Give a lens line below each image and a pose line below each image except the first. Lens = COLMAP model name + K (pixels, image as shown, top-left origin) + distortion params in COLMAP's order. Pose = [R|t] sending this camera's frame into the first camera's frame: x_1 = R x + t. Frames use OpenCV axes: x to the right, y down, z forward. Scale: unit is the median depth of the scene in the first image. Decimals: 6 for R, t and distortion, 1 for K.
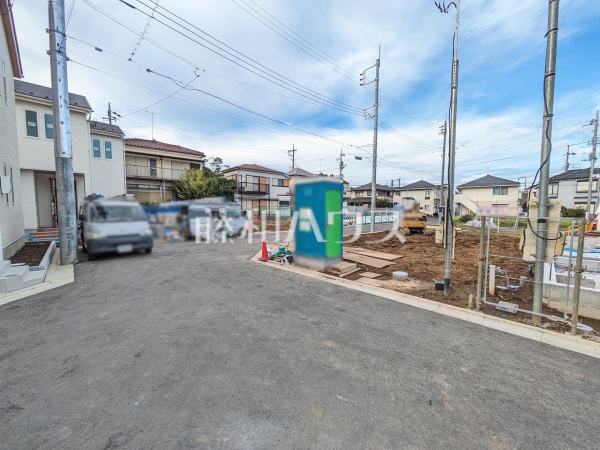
lens RADIAL K [[236.5, 0, 300.4], [0, 236.5, 224.8], [0, 0, 1]] dist [0.001372, 0.001315]
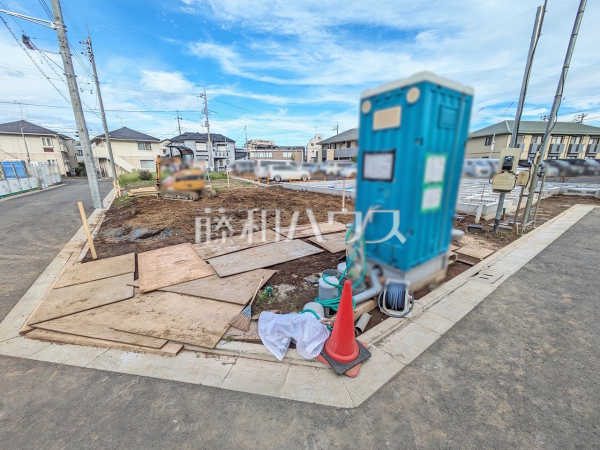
lens RADIAL K [[236.5, 0, 301.4], [0, 236.5, 223.1], [0, 0, 1]] dist [0.001372, 0.001315]
pose [[0.148880, -0.244745, 0.958089, -0.123902], [0.077814, 0.968782, 0.235385, -0.022026], [-0.985789, 0.039508, 0.163277, 0.321395]]
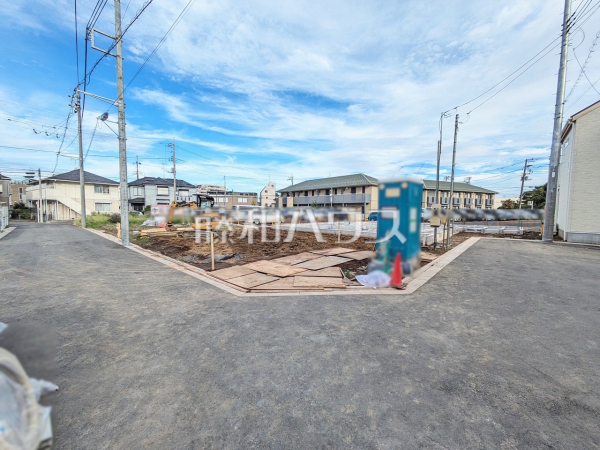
lens RADIAL K [[236.5, 0, 300.1], [0, 236.5, 230.5], [0, 0, 1]] dist [0.001372, 0.001315]
pose [[-0.064807, -0.093492, 0.993509, -0.258962], [0.062620, 0.993258, 0.097554, -0.031572], [-0.995931, 0.068535, -0.058515, 0.422099]]
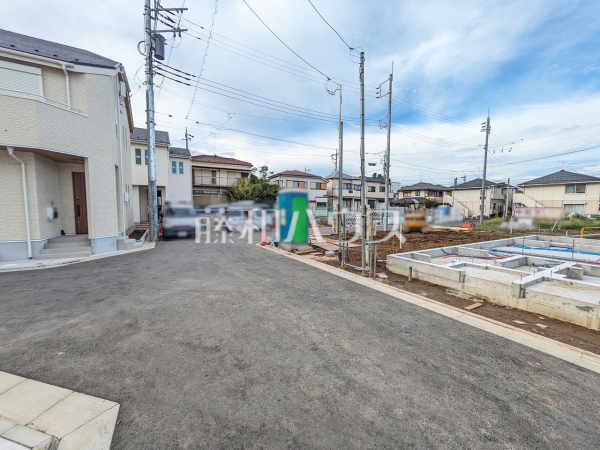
lens RADIAL K [[236.5, 0, 299.7], [0, 236.5, 225.7], [0, 0, 1]] dist [0.001372, 0.001315]
pose [[0.969930, 0.017446, -0.242756, 0.133484], [-0.017120, 0.999847, 0.003455, 0.007014], [0.242779, 0.000805, 0.970081, -0.117857]]
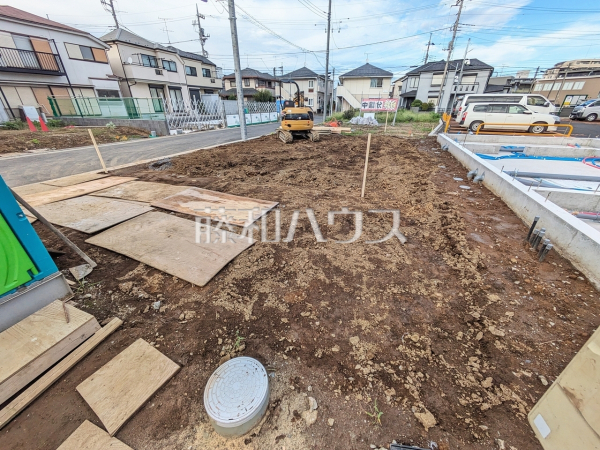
lens RADIAL K [[236.5, 0, 301.2], [0, 236.5, 223.6], [0, 0, 1]] dist [0.001372, 0.001315]
pose [[0.897721, -0.203023, 0.390996, 0.095427], [0.036966, 0.919072, 0.392351, -0.005694], [-0.439010, -0.337768, 0.832576, 0.190121]]
